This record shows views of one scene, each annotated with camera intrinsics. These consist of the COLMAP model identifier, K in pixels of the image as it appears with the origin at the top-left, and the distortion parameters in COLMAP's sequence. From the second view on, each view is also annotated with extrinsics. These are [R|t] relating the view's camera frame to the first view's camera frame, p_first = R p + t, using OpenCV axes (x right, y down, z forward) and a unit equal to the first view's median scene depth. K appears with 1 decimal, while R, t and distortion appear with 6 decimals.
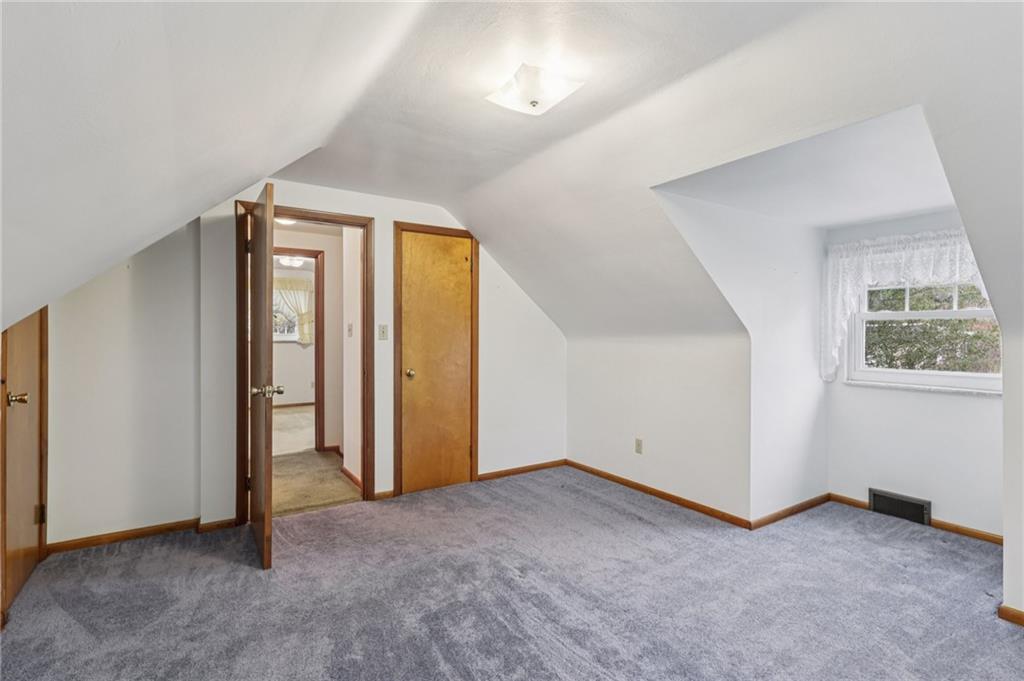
lens RADIAL K [[478.1, 0, 522.6], [0, 478.1, 340.2], [0, 0, 1]] dist [0.011719, -0.000438]
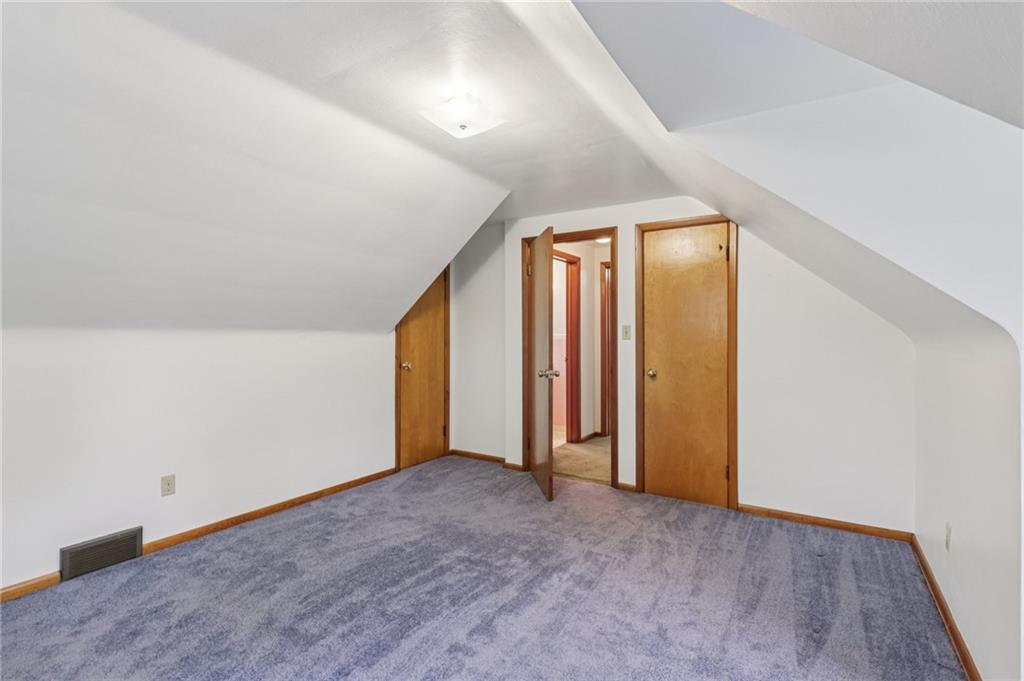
lens RADIAL K [[478.1, 0, 514.1], [0, 478.1, 339.1], [0, 0, 1]] dist [0.011719, -0.000438]
pose [[0.431516, 0.010032, -0.902049, 0.553187], [-0.016009, 0.999866, 0.003462, -0.001353], [0.901963, 0.012947, 0.431619, 0.321282]]
